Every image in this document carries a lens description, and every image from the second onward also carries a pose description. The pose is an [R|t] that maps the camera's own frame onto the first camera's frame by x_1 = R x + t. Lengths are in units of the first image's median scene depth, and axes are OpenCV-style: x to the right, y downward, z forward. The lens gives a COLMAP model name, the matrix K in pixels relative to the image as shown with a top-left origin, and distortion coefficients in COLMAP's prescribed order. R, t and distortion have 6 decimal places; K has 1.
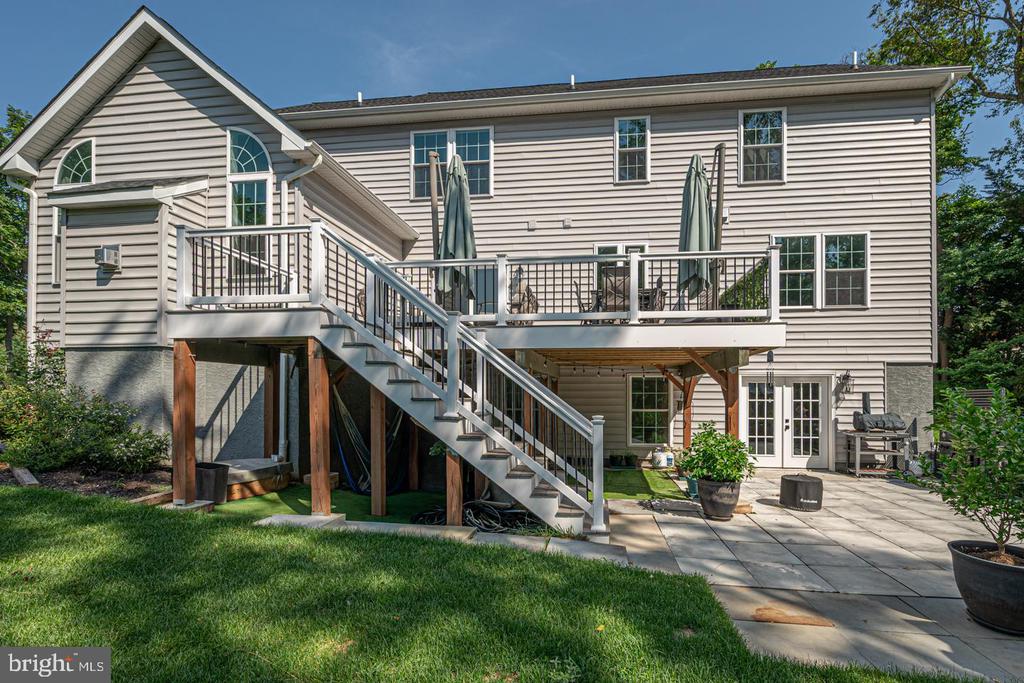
lens RADIAL K [[437.2, 0, 546.5], [0, 437.2, 394.1], [0, 0, 1]] dist [-0.001858, -0.000265]
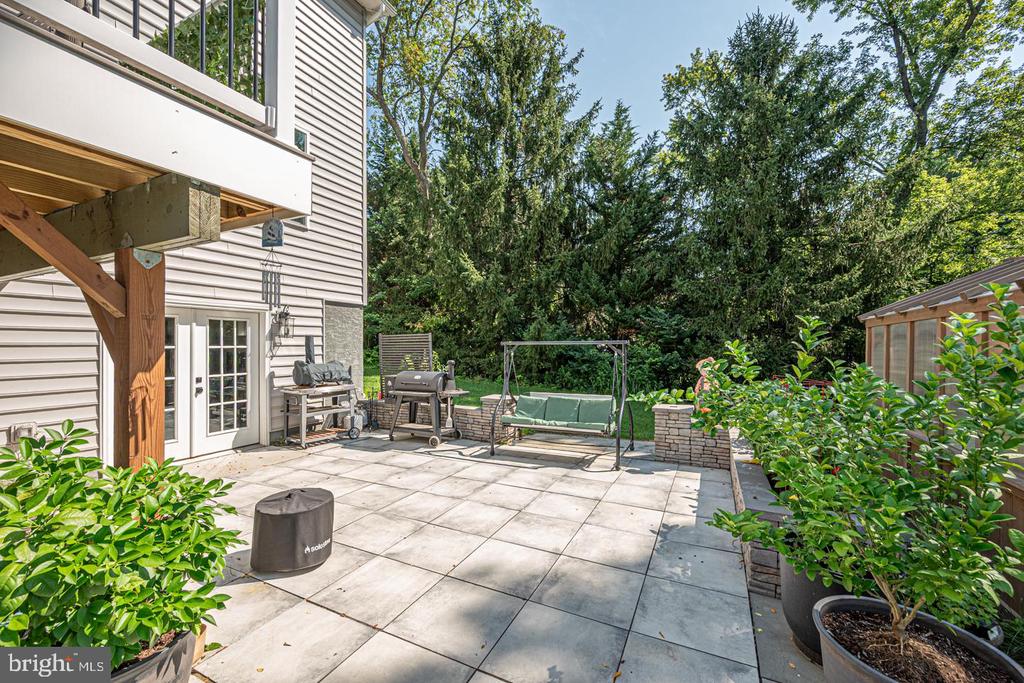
lens RADIAL K [[423.8, 0, 514.5], [0, 423.8, 343.0], [0, 0, 1]] dist [-0.001500, -0.000143]
pose [[0.324593, 0.000409, 0.945854, 0.132682], [-0.005062, 0.999986, 0.001304, 0.006068], [-0.945840, -0.005211, 0.324591, 0.393963]]
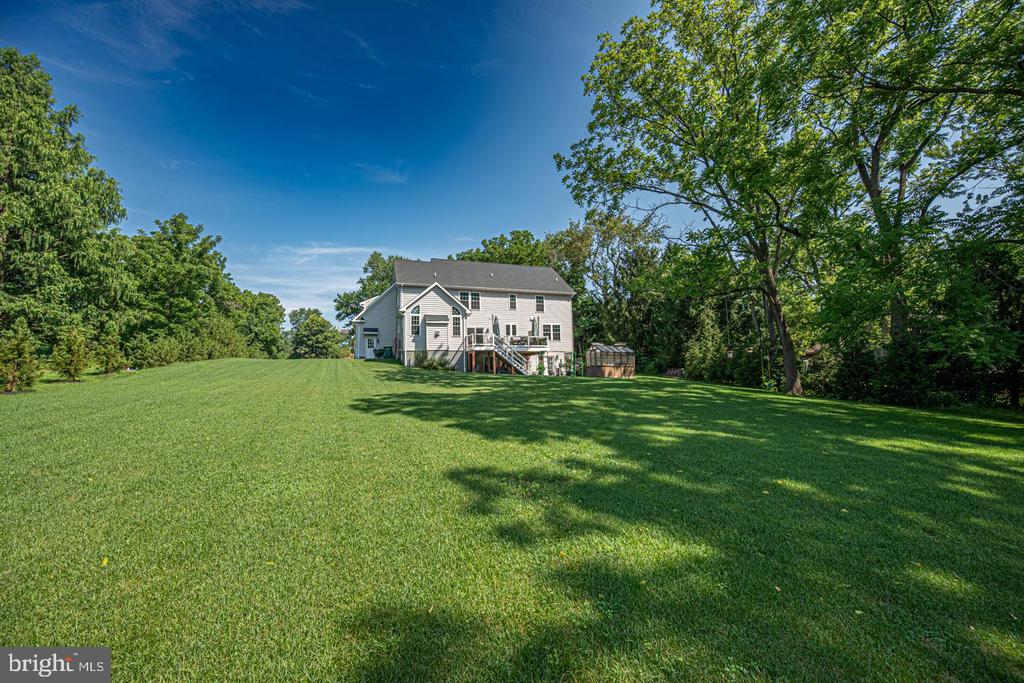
lens RADIAL K [[423.8, 0, 514.5], [0, 423.8, 343.0], [0, 0, 1]] dist [-0.001500, -0.000143]
pose [[0.880463, 0.012094, 0.473960, -1.796214], [0.023347, 0.997356, -0.068821, 0.119676], [-0.473539, 0.071660, 0.877853, -2.667513]]
